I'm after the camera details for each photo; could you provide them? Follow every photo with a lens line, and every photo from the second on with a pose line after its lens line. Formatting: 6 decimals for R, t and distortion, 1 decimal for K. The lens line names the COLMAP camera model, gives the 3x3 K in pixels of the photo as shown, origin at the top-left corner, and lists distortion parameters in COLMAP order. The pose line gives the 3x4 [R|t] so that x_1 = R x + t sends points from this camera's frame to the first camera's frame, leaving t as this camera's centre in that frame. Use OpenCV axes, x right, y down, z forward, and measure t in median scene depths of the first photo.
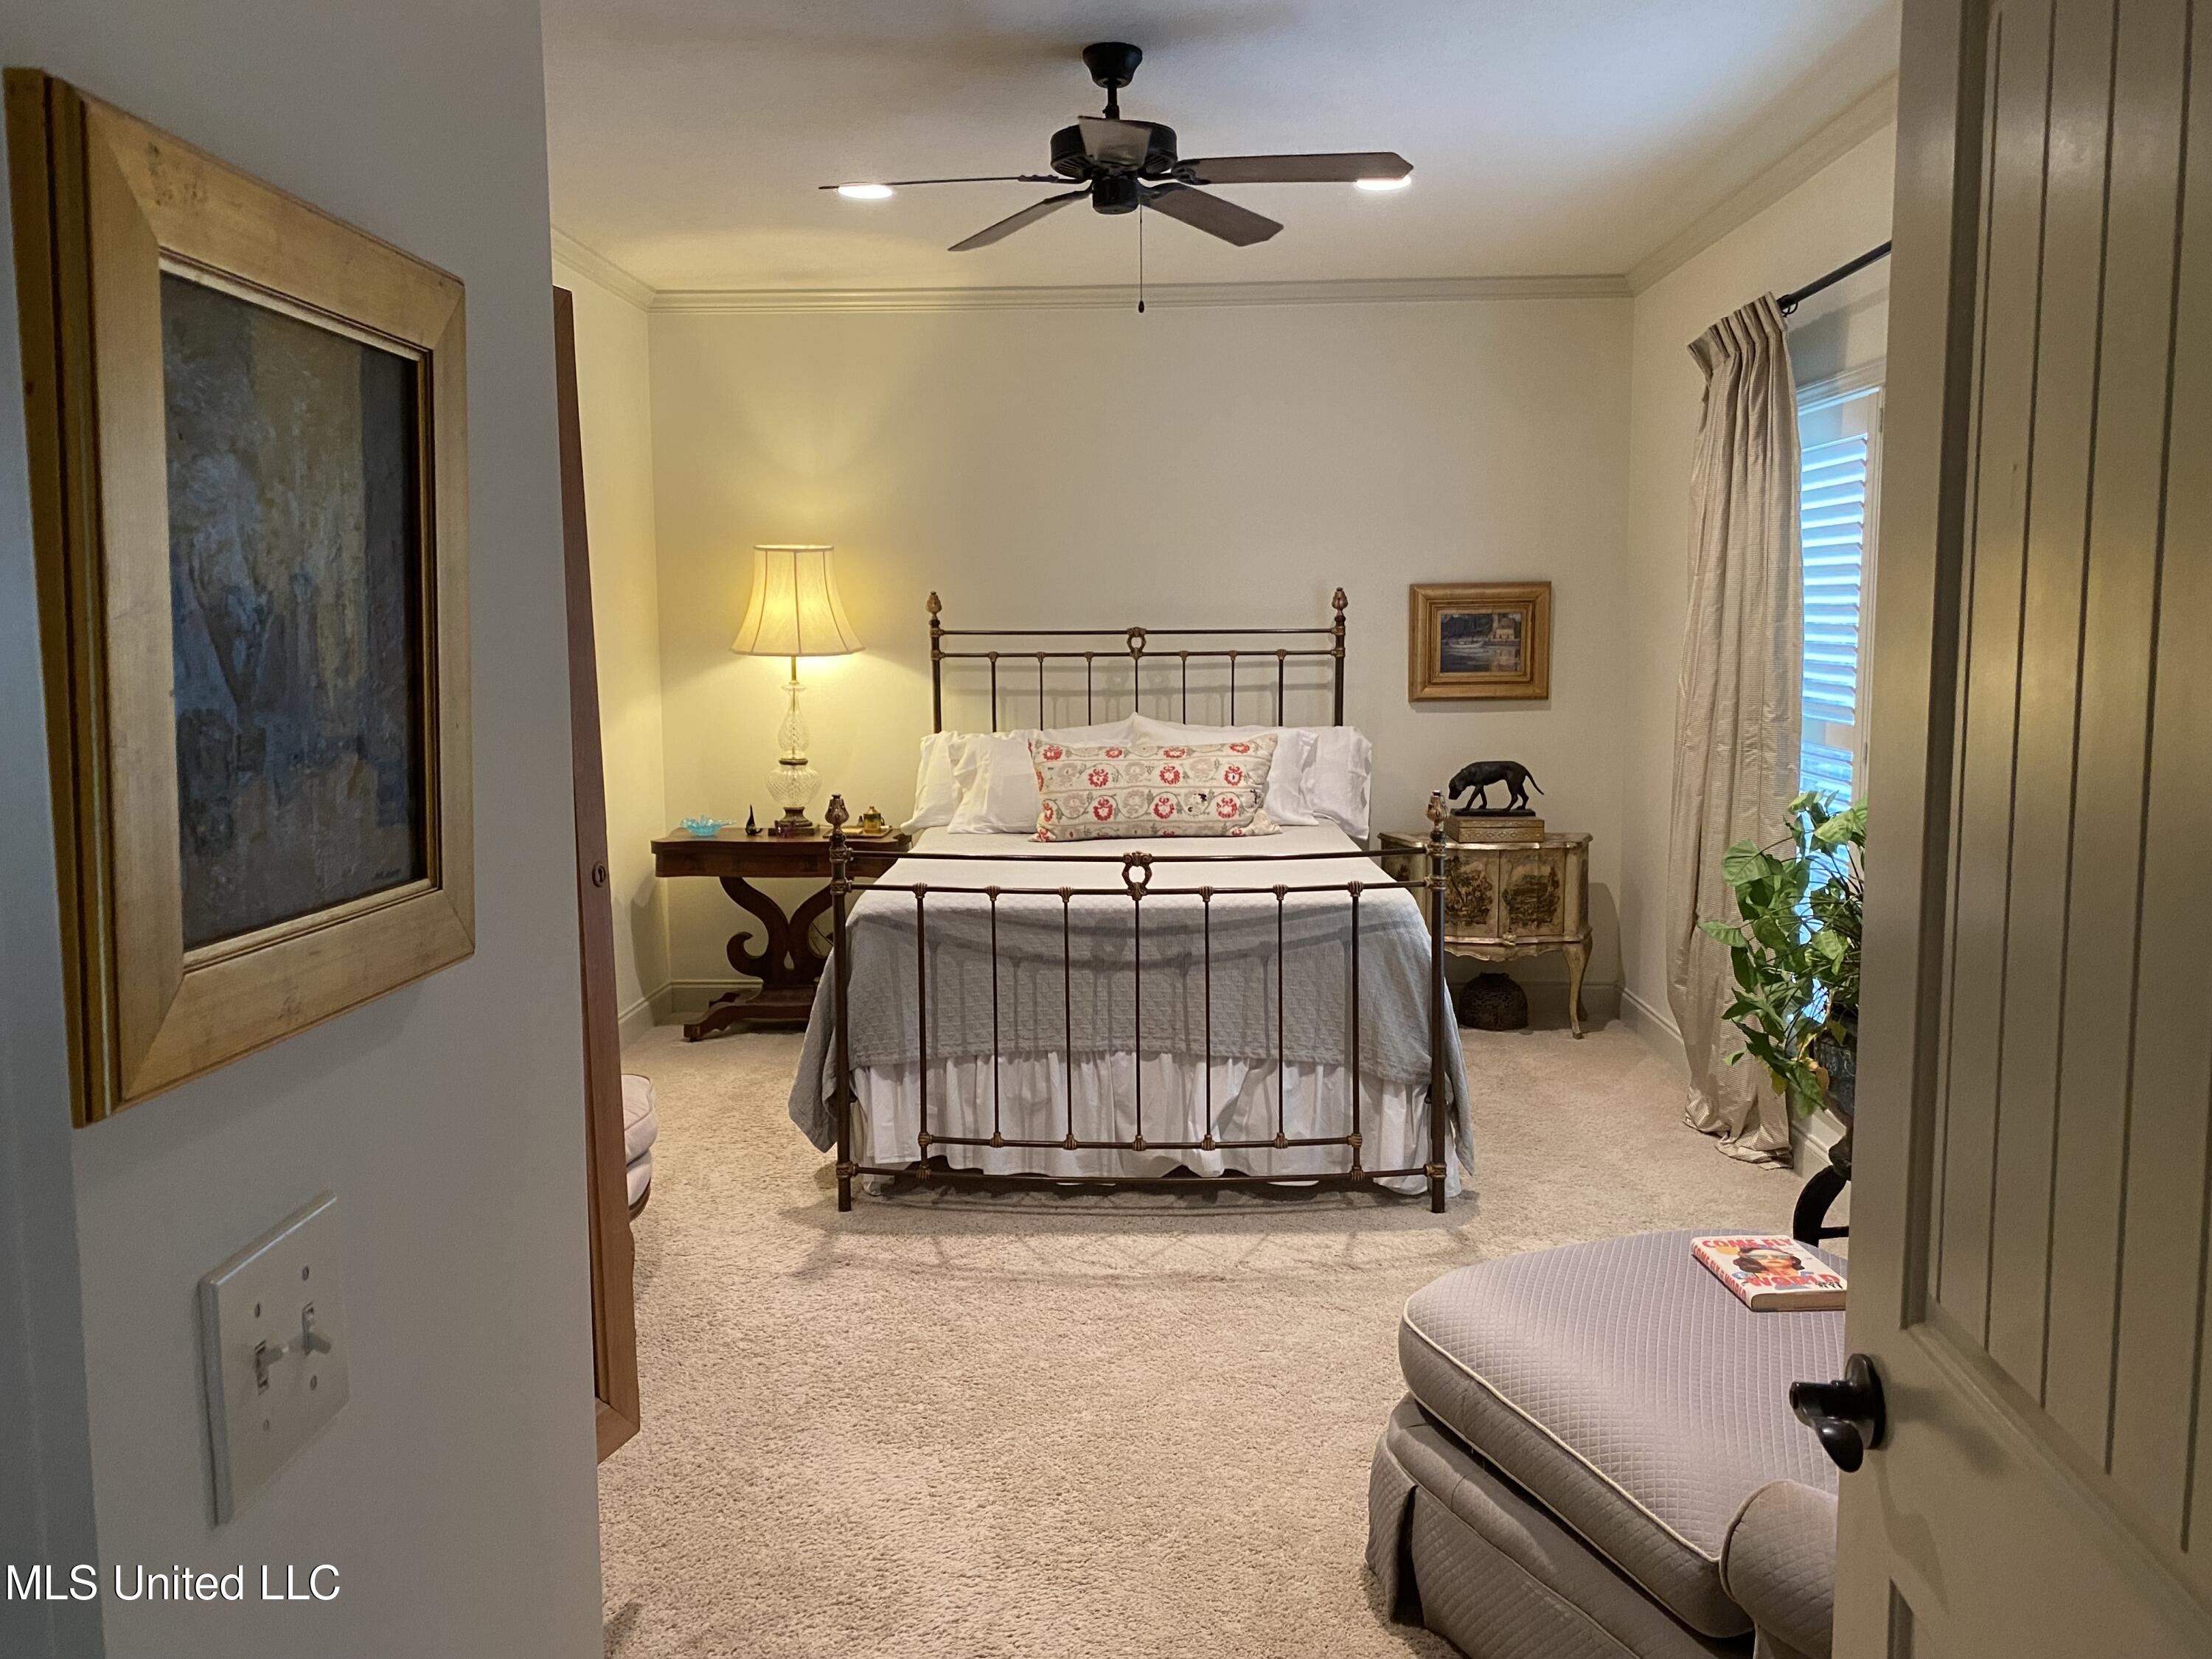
lens RADIAL K [[1664.5, 0, 1102.4], [0, 1664.5, 811.5], [0, 0, 1]] dist [0.013734, -0.002132]
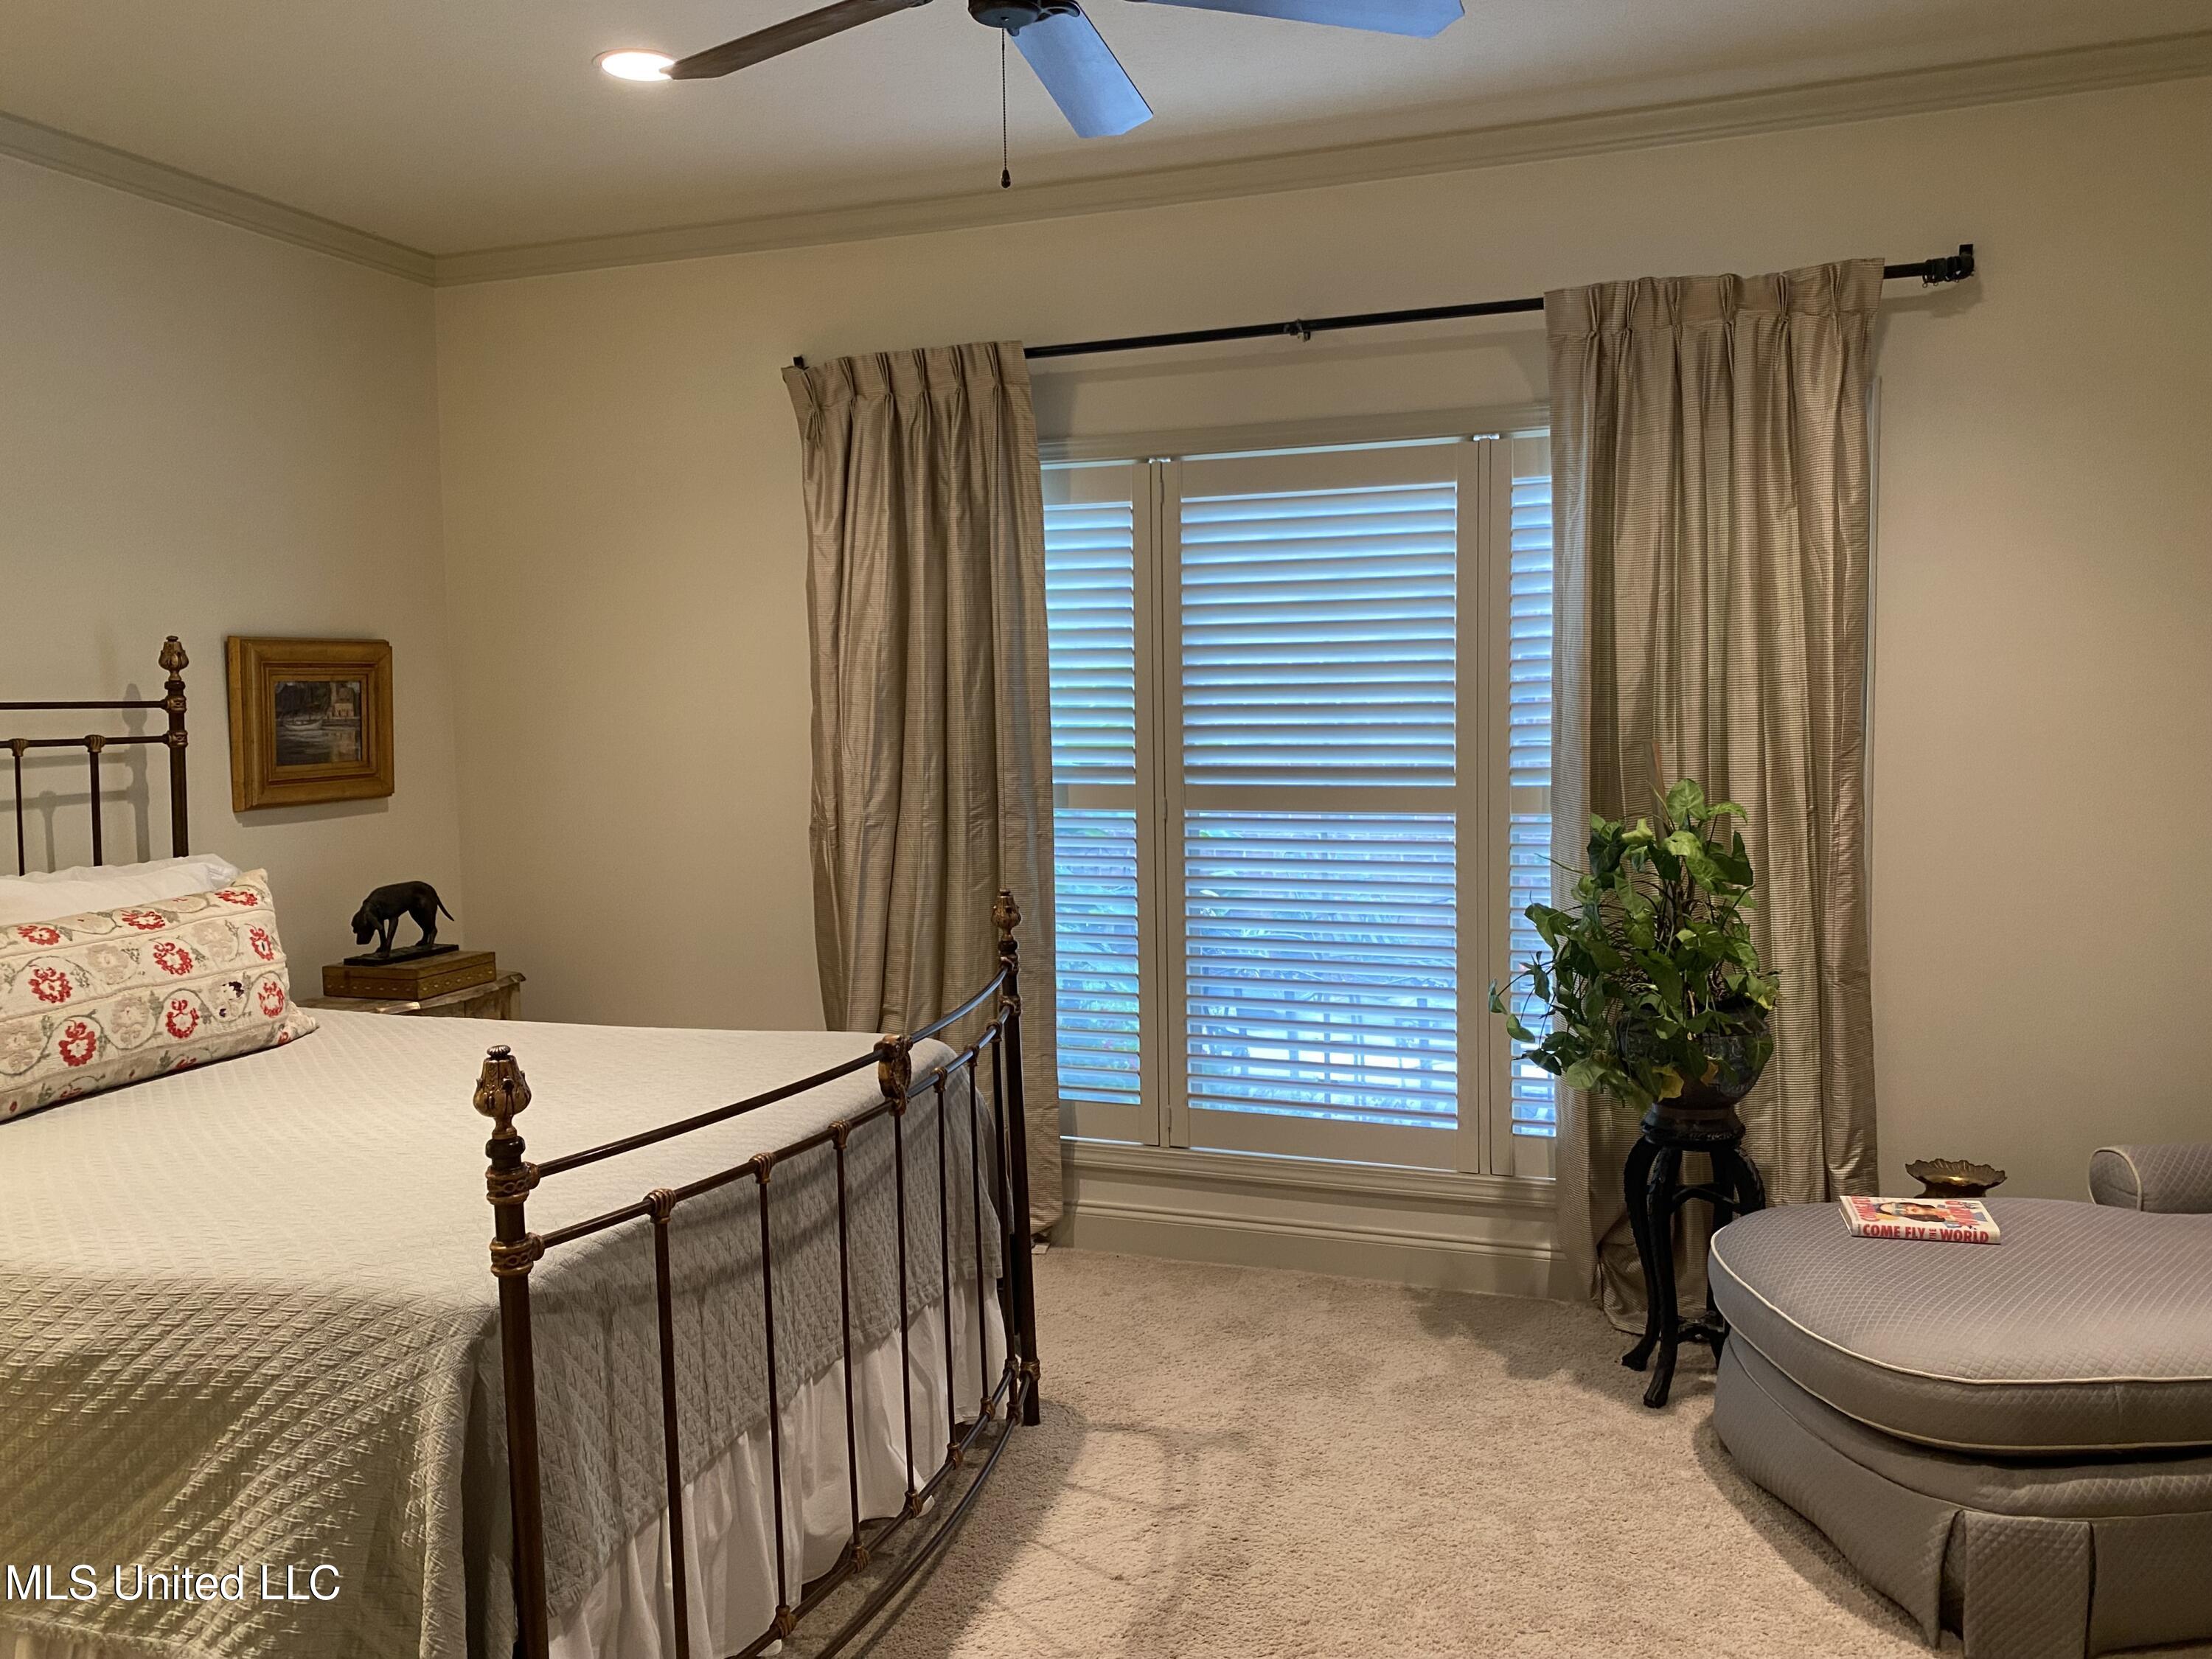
lens RADIAL K [[1664.5, 0, 1112.2], [0, 1664.5, 830.0], [0, 0, 1]] dist [0.013734, -0.002132]
pose [[0.285325, -0.071111, 0.955789, -0.397302], [0.118203, 0.992241, 0.038536, -0.048824], [-0.951114, 0.101982, 0.291516, 0.536557]]
